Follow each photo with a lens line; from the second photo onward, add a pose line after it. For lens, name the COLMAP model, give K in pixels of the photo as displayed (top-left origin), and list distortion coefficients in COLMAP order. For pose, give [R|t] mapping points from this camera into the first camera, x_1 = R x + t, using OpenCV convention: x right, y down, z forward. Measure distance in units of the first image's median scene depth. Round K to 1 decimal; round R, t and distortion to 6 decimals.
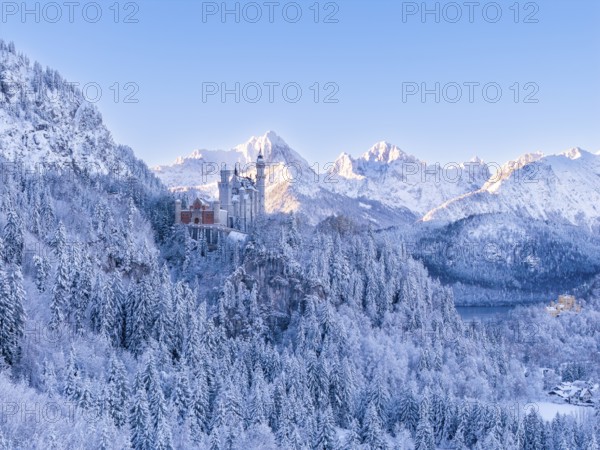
lens RADIAL K [[1365.6, 0, 280.6], [0, 1365.6, 225.2], [0, 0, 1]] dist [-0.006848, 0.139940]
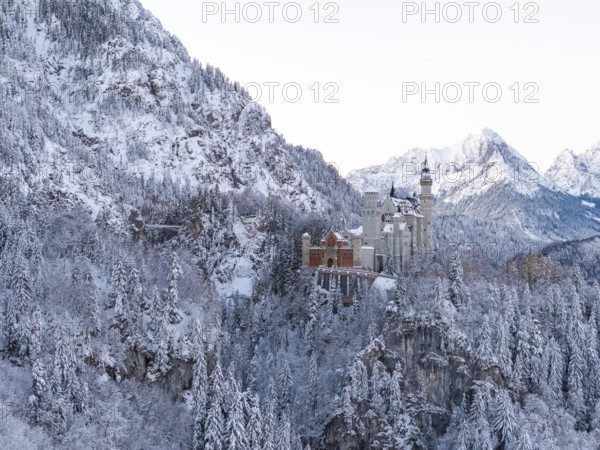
lens RADIAL K [[1234.5, 0, 285.3], [0, 1234.5, 225.3], [0, 0, 1]] dist [-0.009834, 0.205717]
pose [[0.983033, -0.008993, -0.183210, 0.035342], [0.010902, 0.999896, 0.009416, -0.029266], [0.183107, -0.011253, 0.983029, 0.348824]]
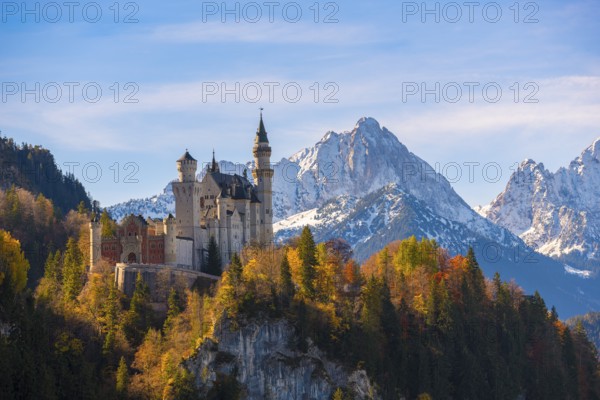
lens RADIAL K [[3077.2, 0, 300.0], [0, 3077.2, 200.0], [0, 0, 1]] dist [0.934803, 5.051939]
pose [[0.998321, -0.032816, -0.047728, 0.057736], [0.030398, 0.998260, -0.050522, 0.035253], [0.049303, 0.048987, 0.997582, -0.157424]]
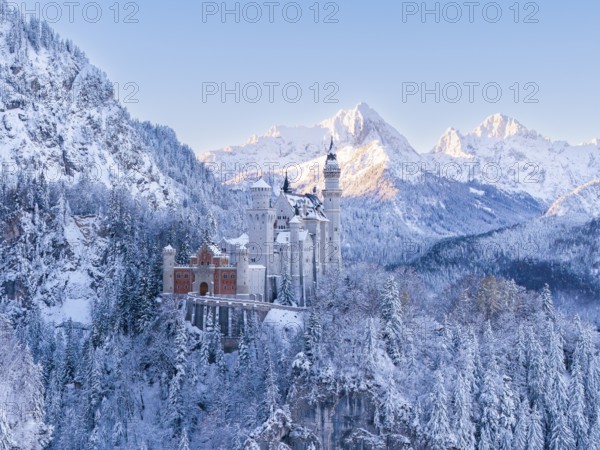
lens RADIAL K [[1365.6, 0, 280.6], [0, 1365.6, 225.2], [0, 0, 1]] dist [-0.006848, 0.139940]
pose [[0.997502, -0.006656, -0.070319, 0.003192], [0.008166, 0.999742, 0.021216, -0.037078], [0.070159, -0.021737, 0.997299, 0.491554]]
